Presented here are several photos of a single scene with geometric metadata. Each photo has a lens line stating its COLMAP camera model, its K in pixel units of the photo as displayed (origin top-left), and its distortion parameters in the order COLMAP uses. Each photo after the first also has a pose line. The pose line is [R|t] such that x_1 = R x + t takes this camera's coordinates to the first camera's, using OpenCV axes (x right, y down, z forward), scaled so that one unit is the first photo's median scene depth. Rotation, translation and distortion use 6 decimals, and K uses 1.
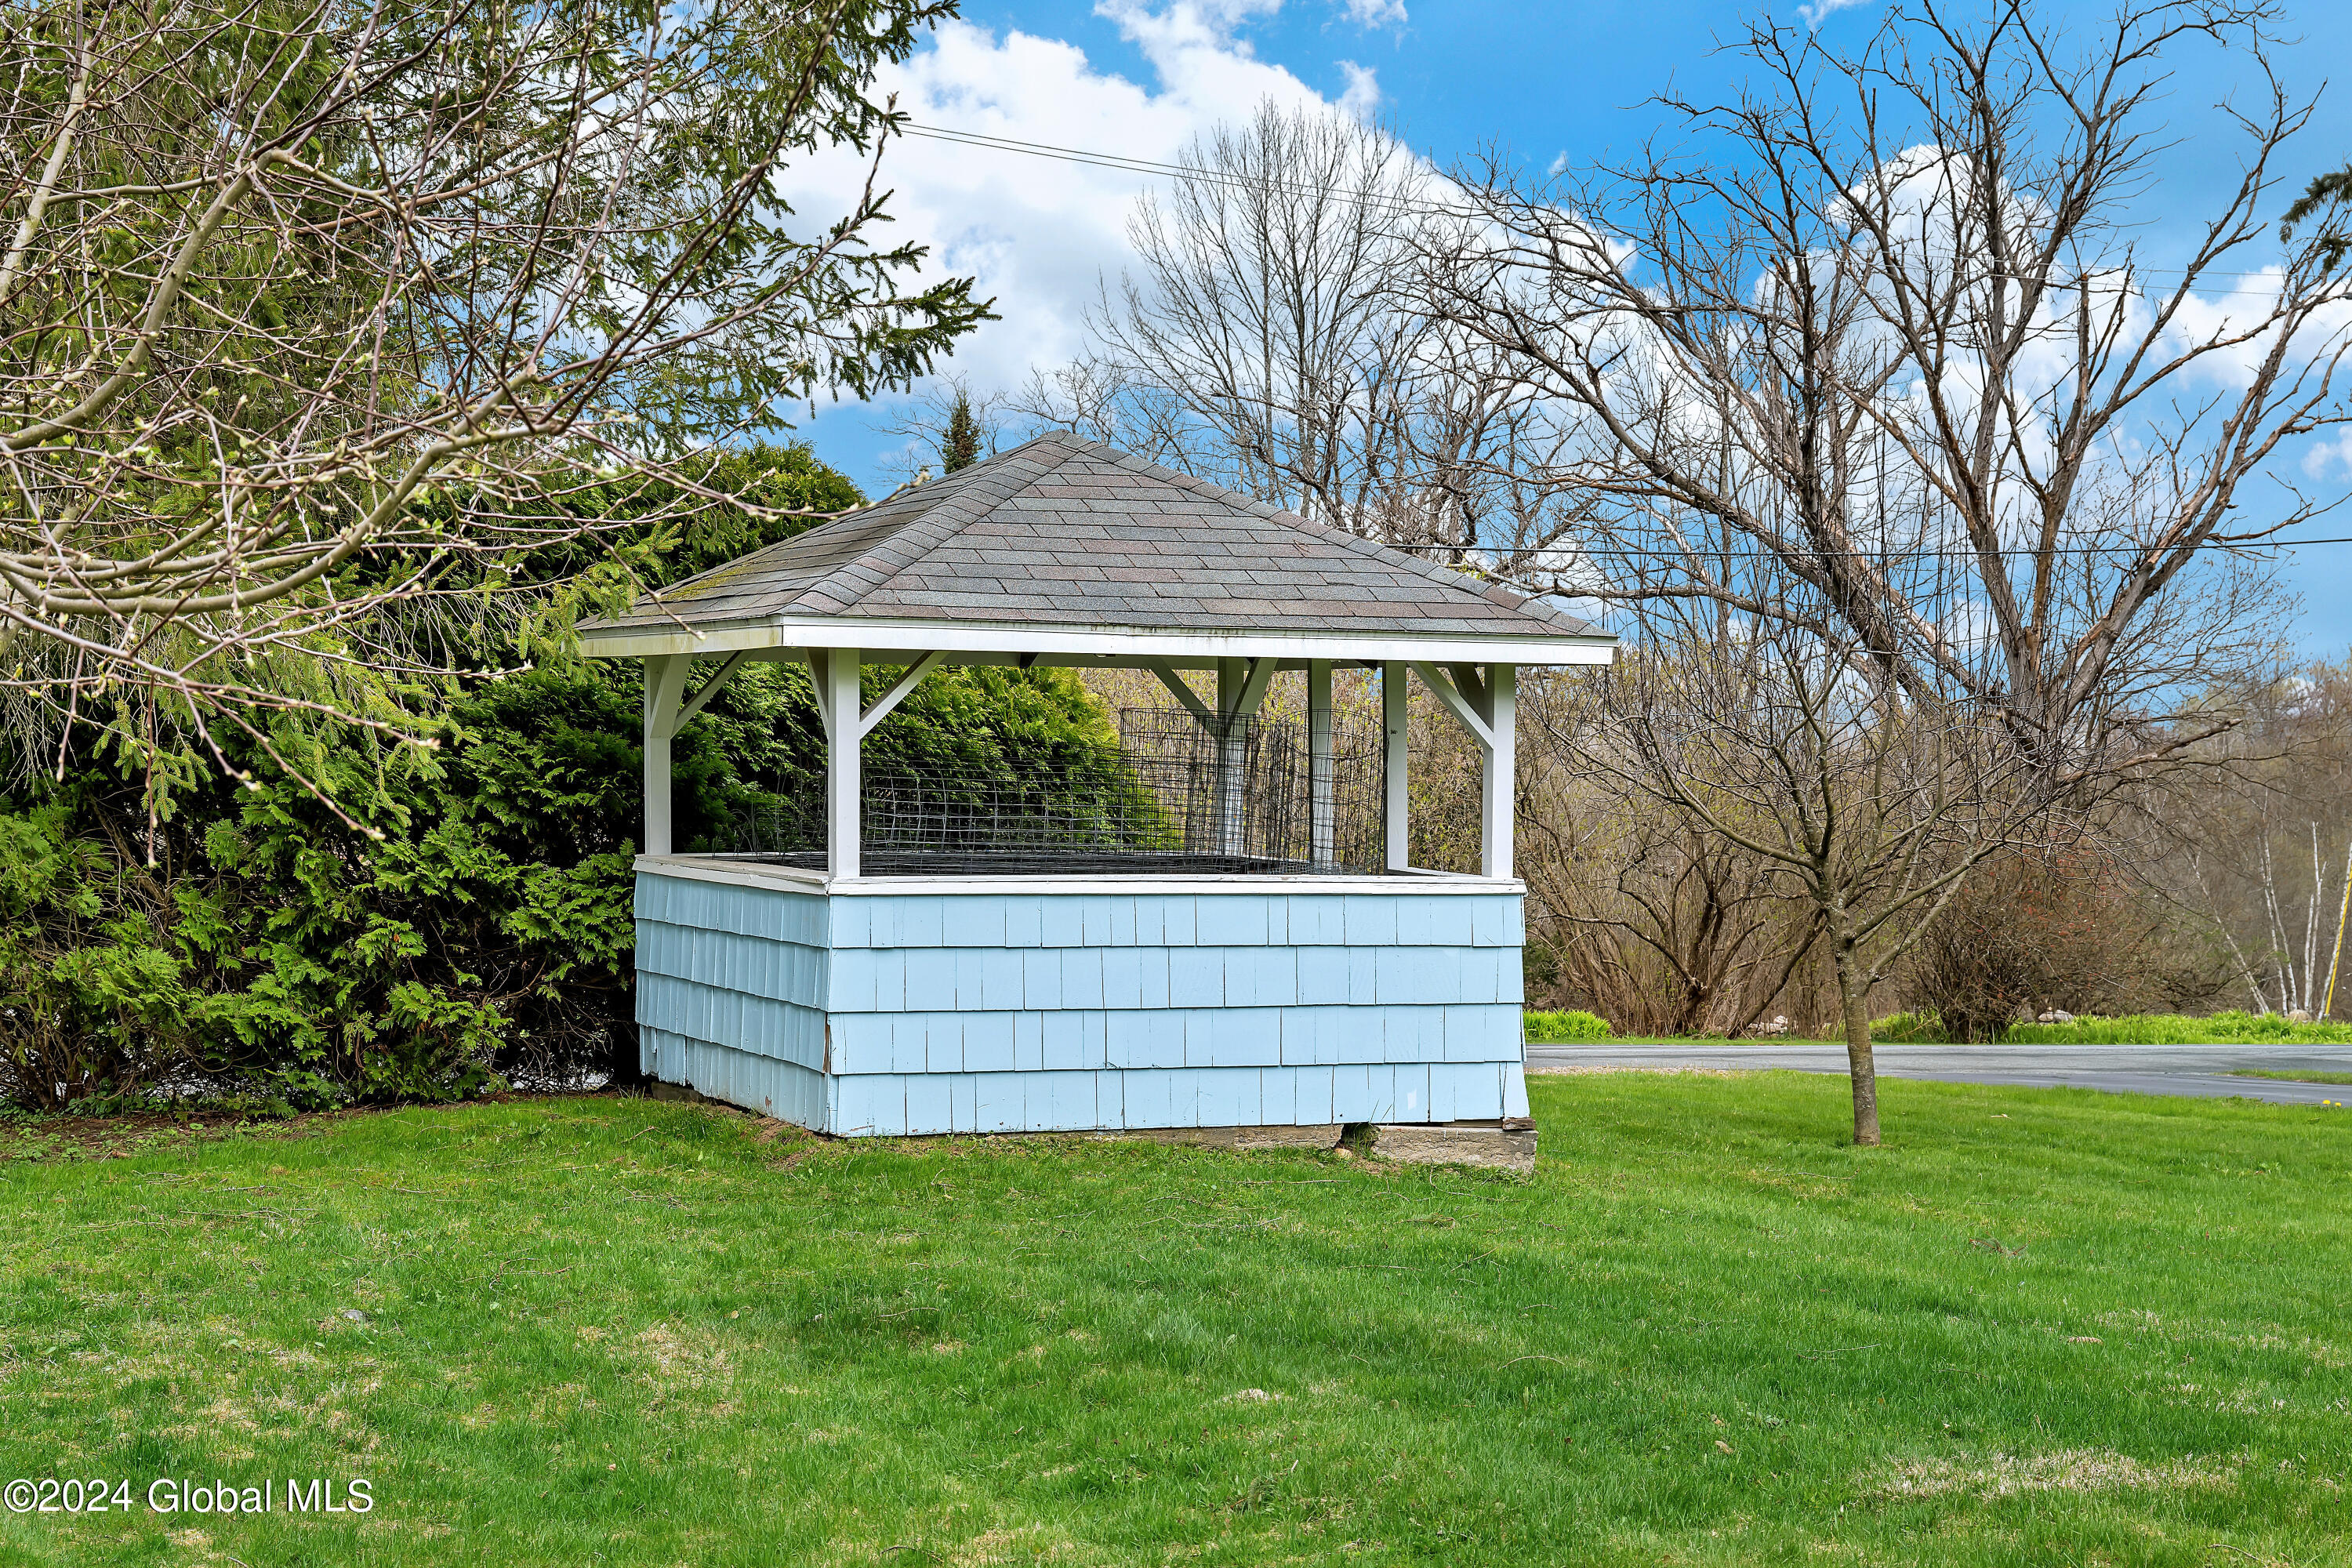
lens RADIAL K [[4122.4, 0, 1176.0], [0, 4122.4, 784.0], [0, 0, 1]] dist [0.003602, 0.010834]
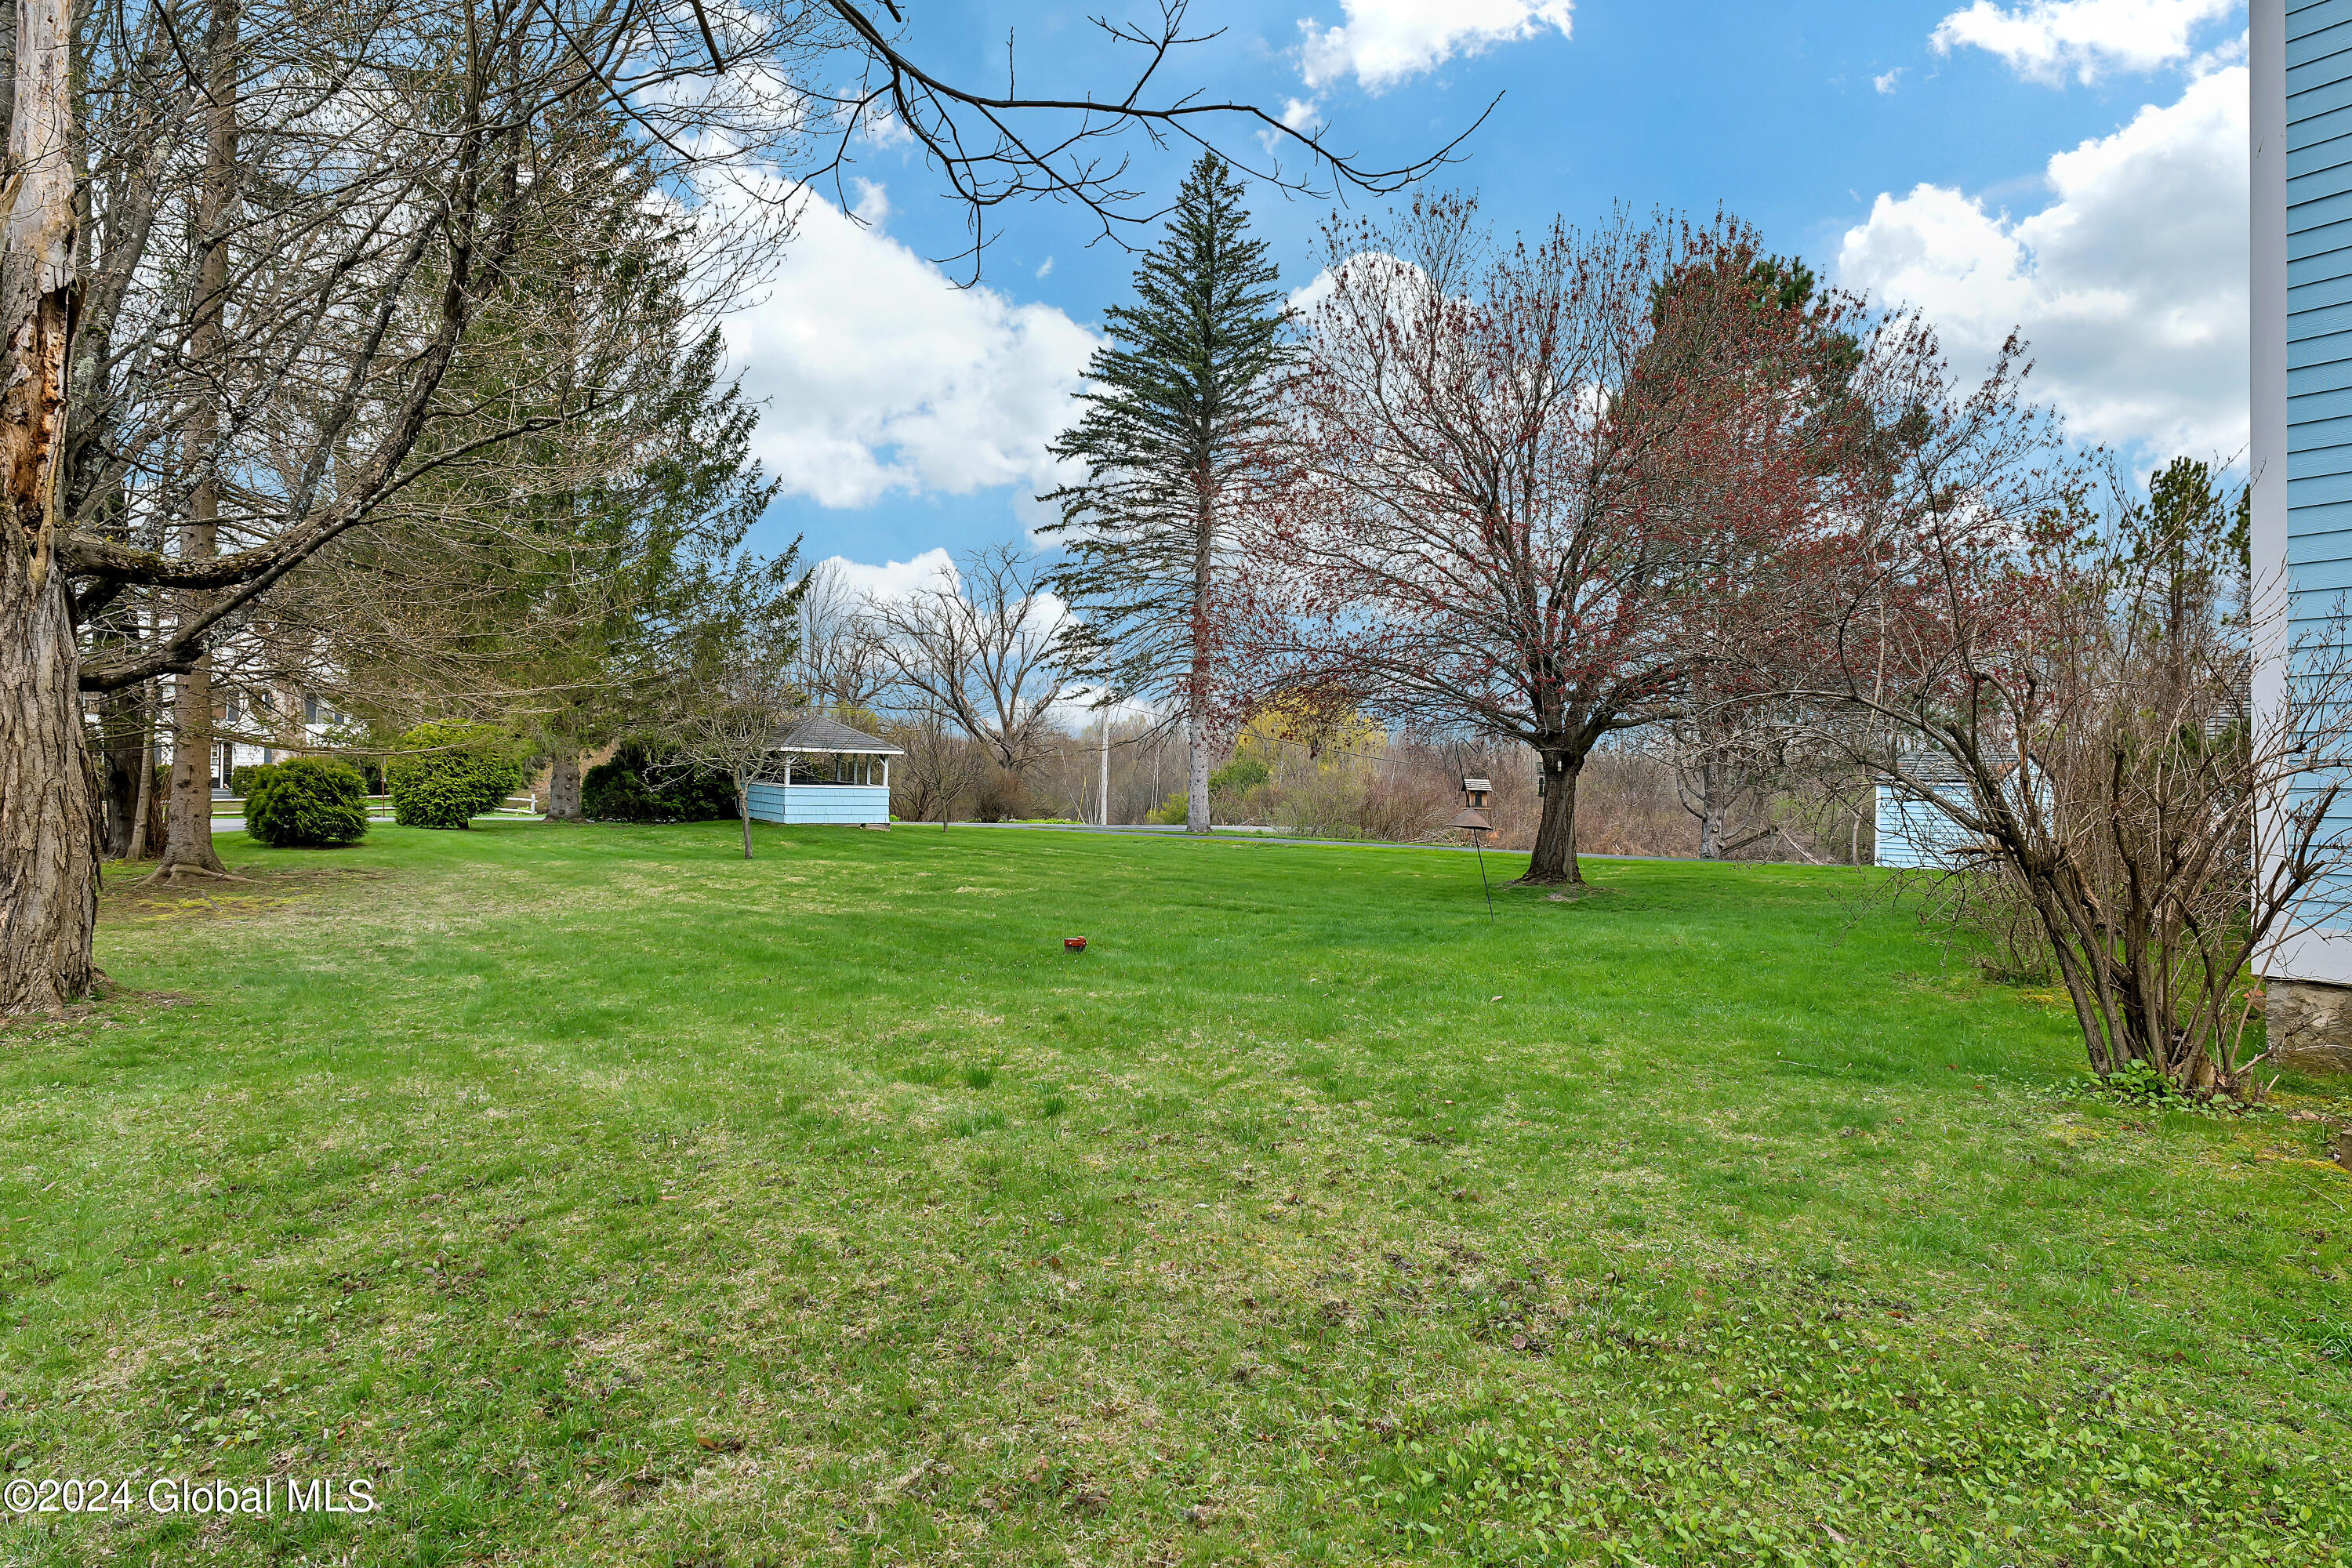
lens RADIAL K [[1359.6, 0, 1176.0], [0, 1359.6, 784.0], [0, 0, 1]] dist [0.000328, -0.000005]
pose [[0.953022, 0.016148, 0.302470, -0.033700], [-0.023396, 0.999519, 0.020353, -0.008953], [-0.301996, -0.026473, 0.952942, -0.298463]]
